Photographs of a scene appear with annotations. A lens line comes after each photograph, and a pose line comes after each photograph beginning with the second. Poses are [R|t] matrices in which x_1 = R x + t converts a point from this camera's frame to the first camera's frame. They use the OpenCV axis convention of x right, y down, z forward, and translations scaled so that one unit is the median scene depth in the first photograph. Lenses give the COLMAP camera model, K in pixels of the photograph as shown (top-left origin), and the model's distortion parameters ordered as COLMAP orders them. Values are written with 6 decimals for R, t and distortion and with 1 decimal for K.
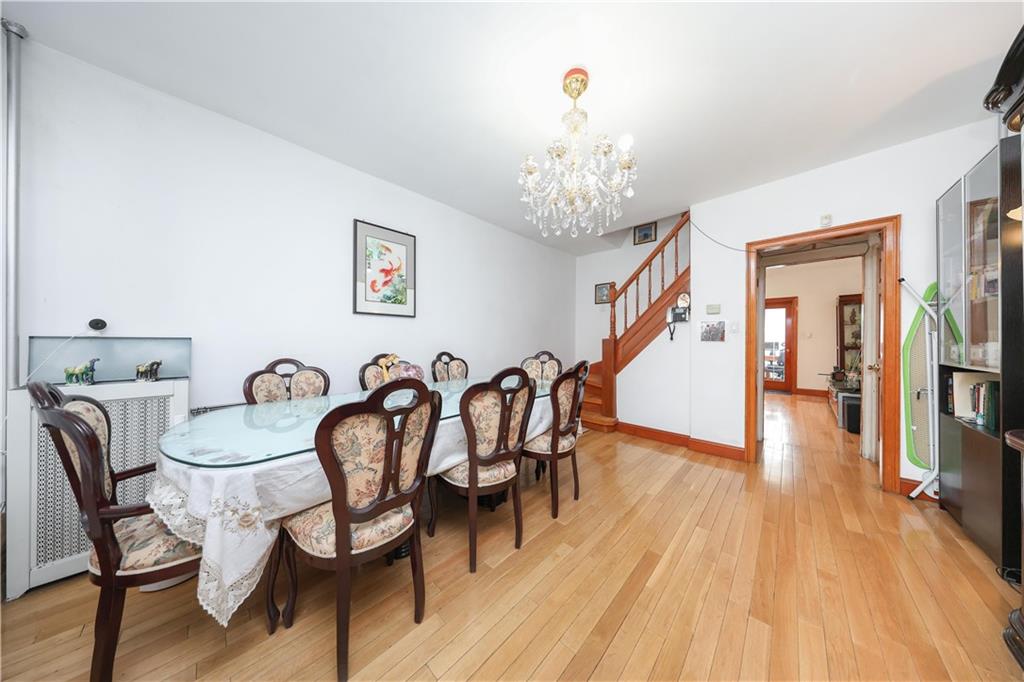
lens RADIAL K [[293.9, 0, 514.9], [0, 293.9, 338.2], [0, 0, 1]] dist [0.000071, 0.000008]
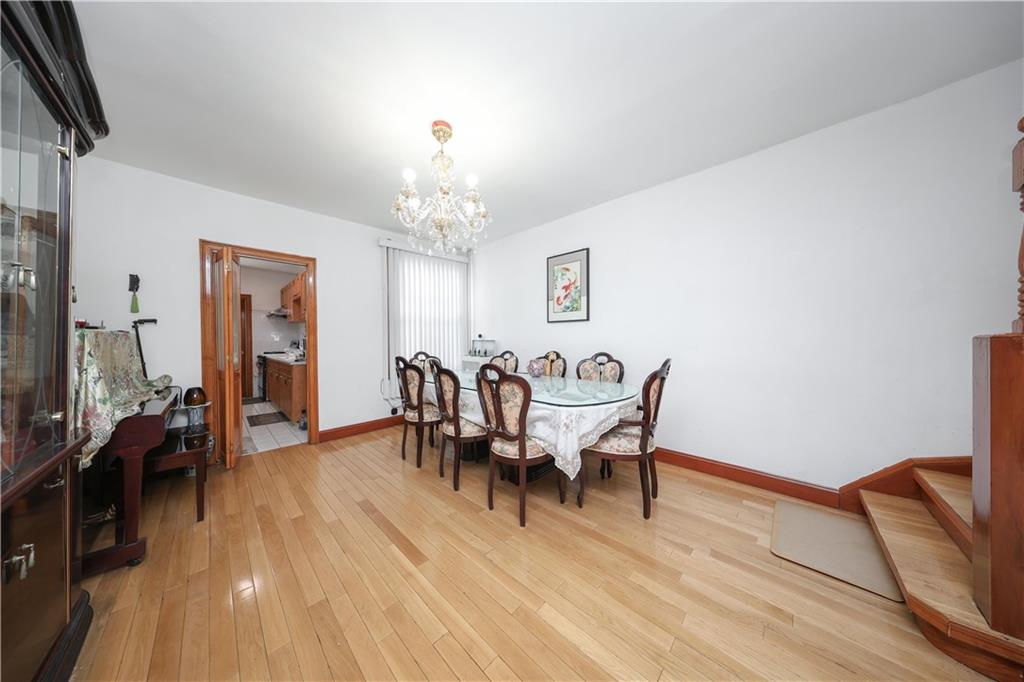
lens RADIAL K [[293.9, 0, 517.1], [0, 293.9, 341.6], [0, 0, 1]] dist [0.000071, 0.000008]
pose [[-0.011179, 0.010376, -0.999884, 0.854656], [0.020146, 0.999746, 0.010149, -0.006665], [0.999735, -0.020030, -0.011386, 0.793306]]
